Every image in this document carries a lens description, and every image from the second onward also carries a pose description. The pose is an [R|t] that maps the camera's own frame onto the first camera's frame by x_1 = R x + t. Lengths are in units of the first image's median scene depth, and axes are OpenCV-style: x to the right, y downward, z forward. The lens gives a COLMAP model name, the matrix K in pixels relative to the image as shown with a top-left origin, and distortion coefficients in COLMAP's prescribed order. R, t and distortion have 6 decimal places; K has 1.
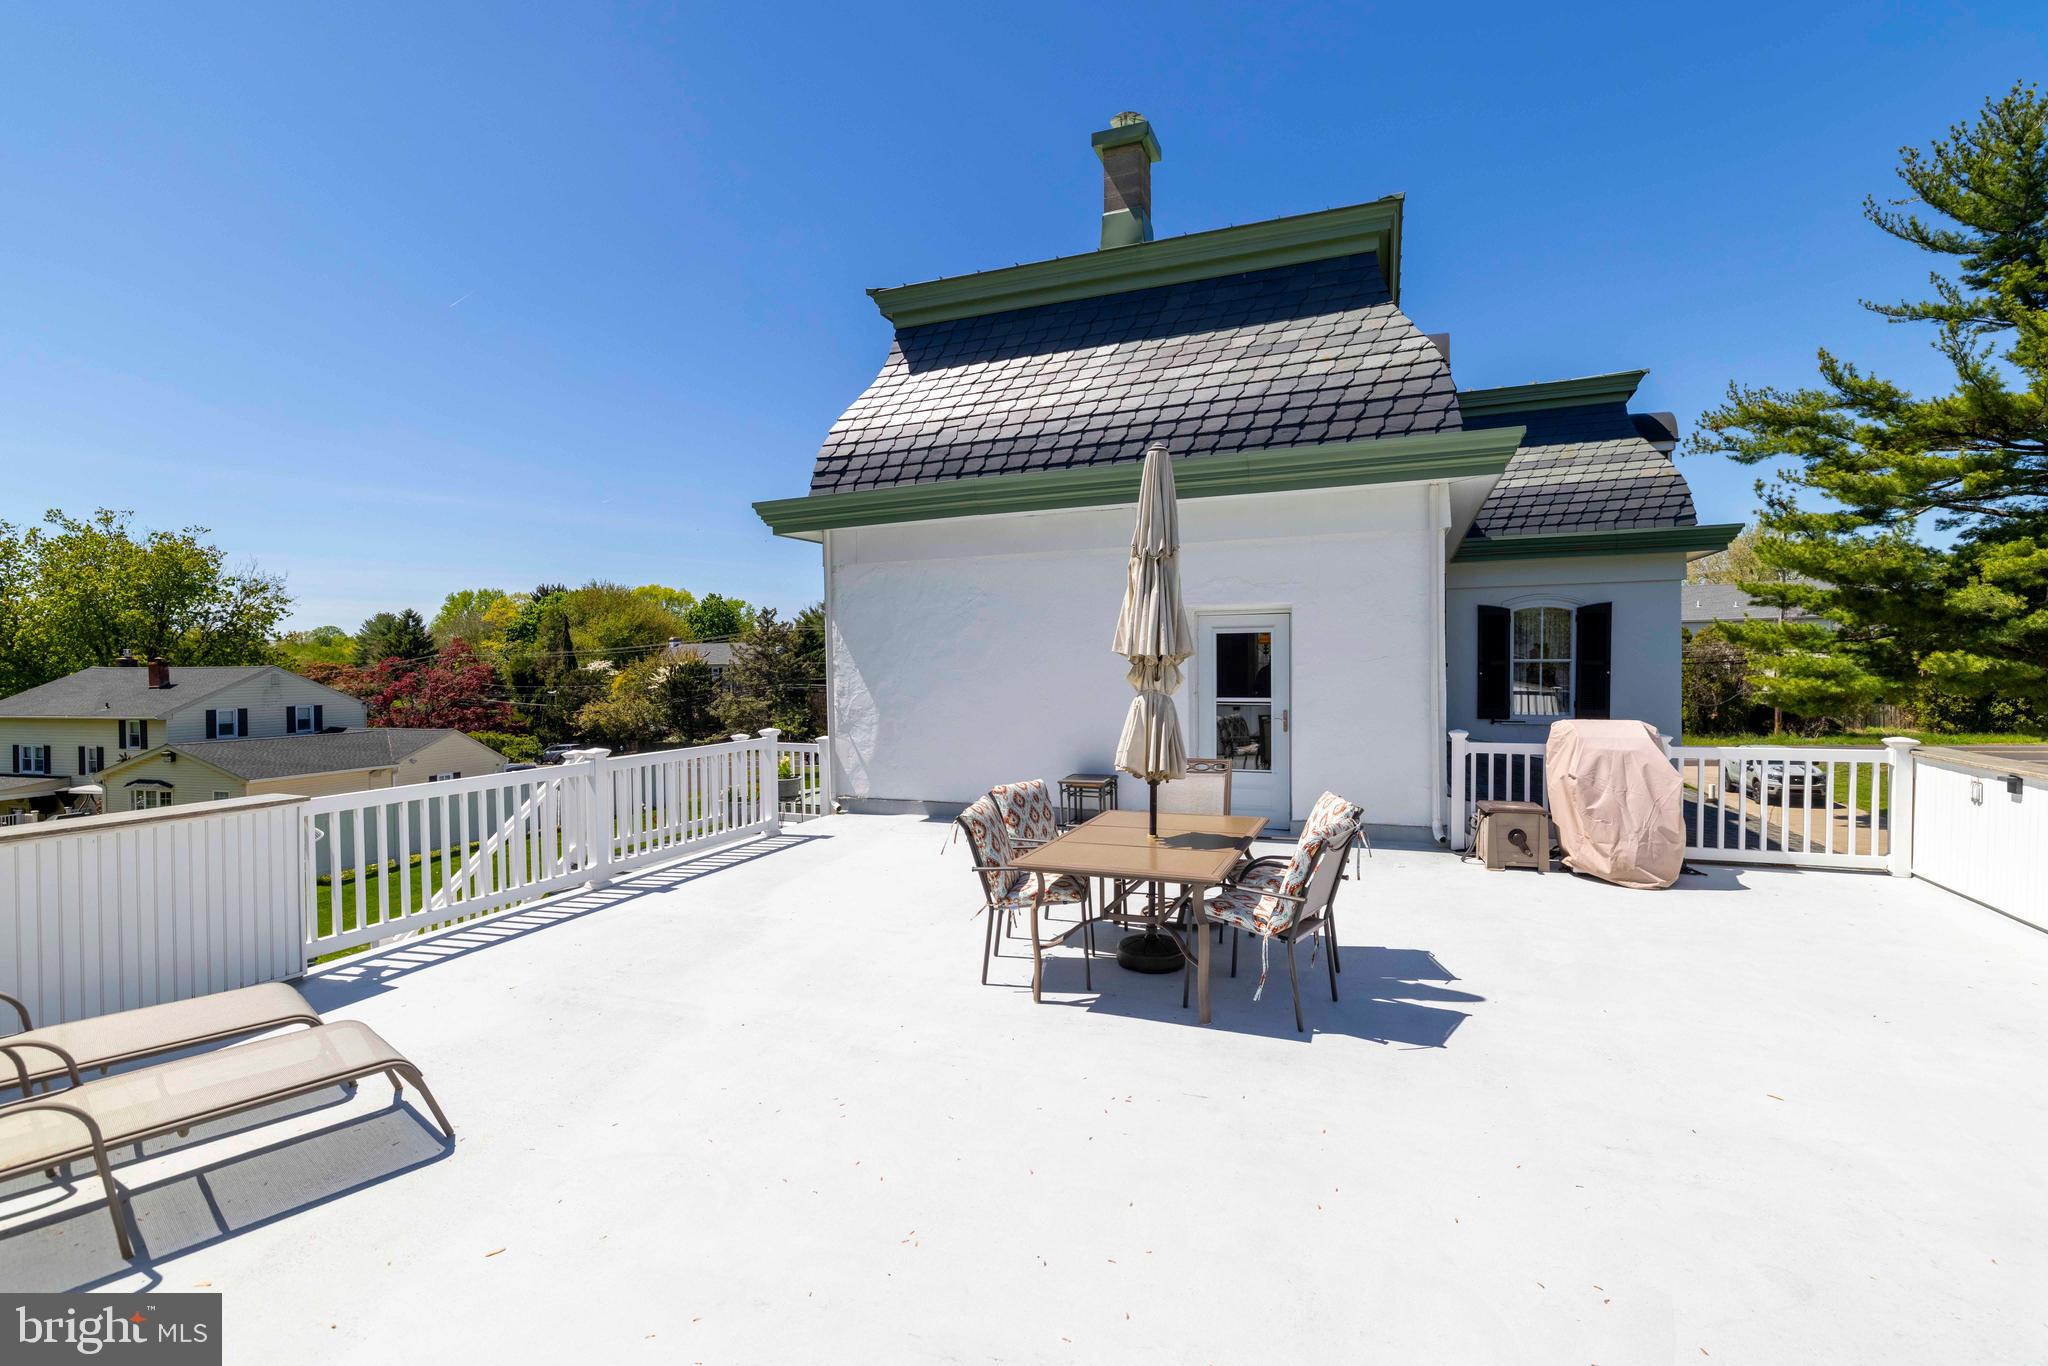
lens RADIAL K [[936.9, 0, 1014.3], [0, 936.9, 668.0], [0, 0, 1]] dist [0.003149, 0.000305]
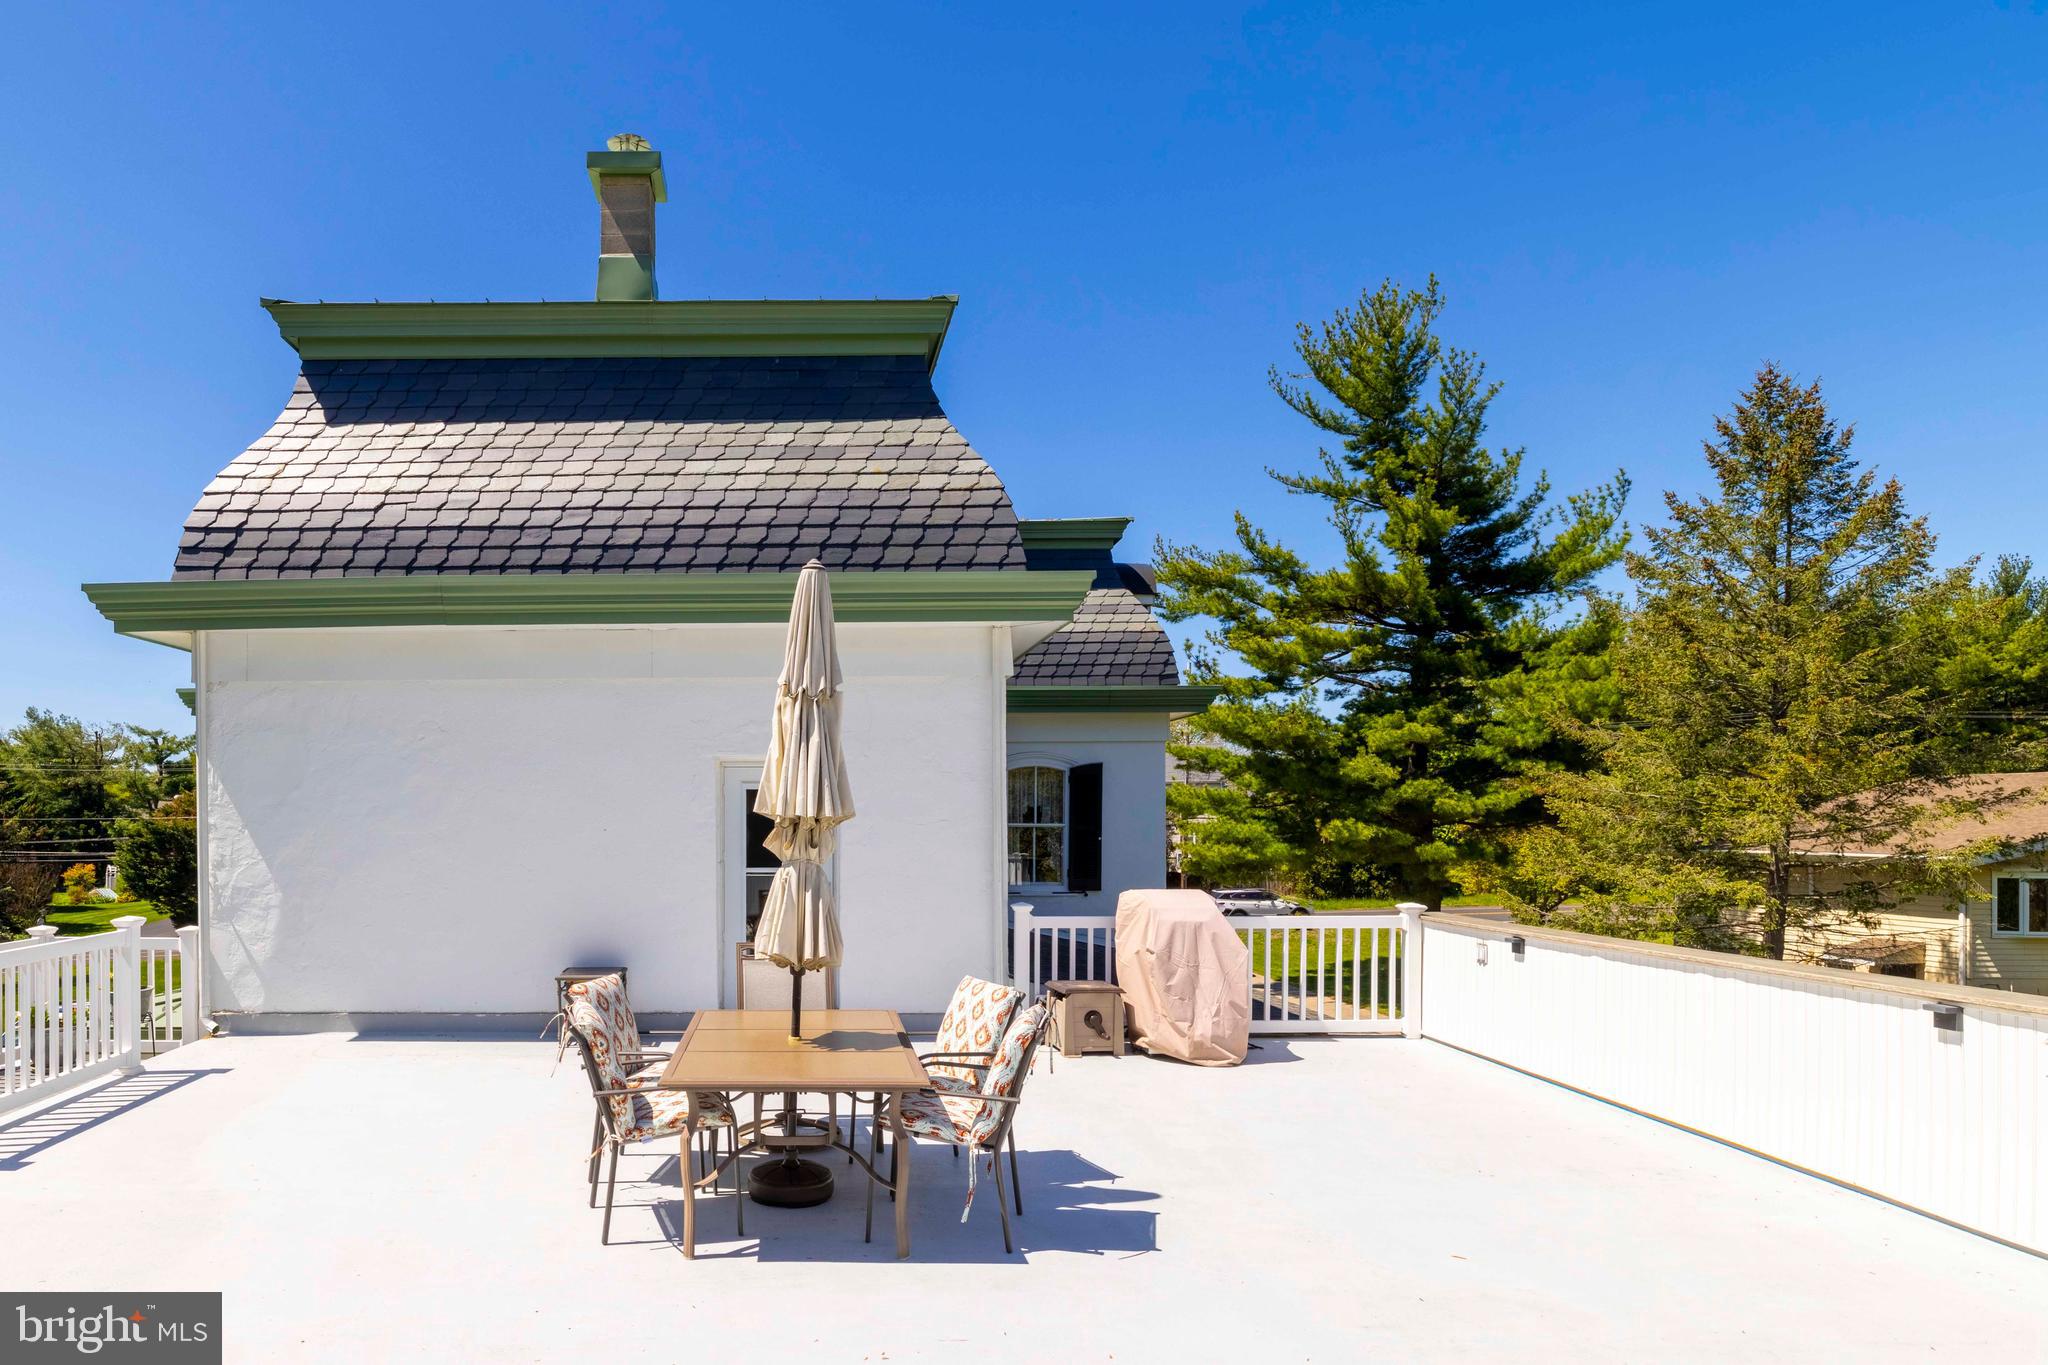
lens RADIAL K [[1106.7, 0, 1130.8], [0, 1106.7, 807.3], [0, 0, 1]] dist [0.003464, 0.000316]
pose [[0.934142, 0.014559, 0.356605, 0.177004], [-0.006273, 0.999683, -0.024379, 0.000311], [-0.356847, 0.020537, 0.933937, -0.021399]]
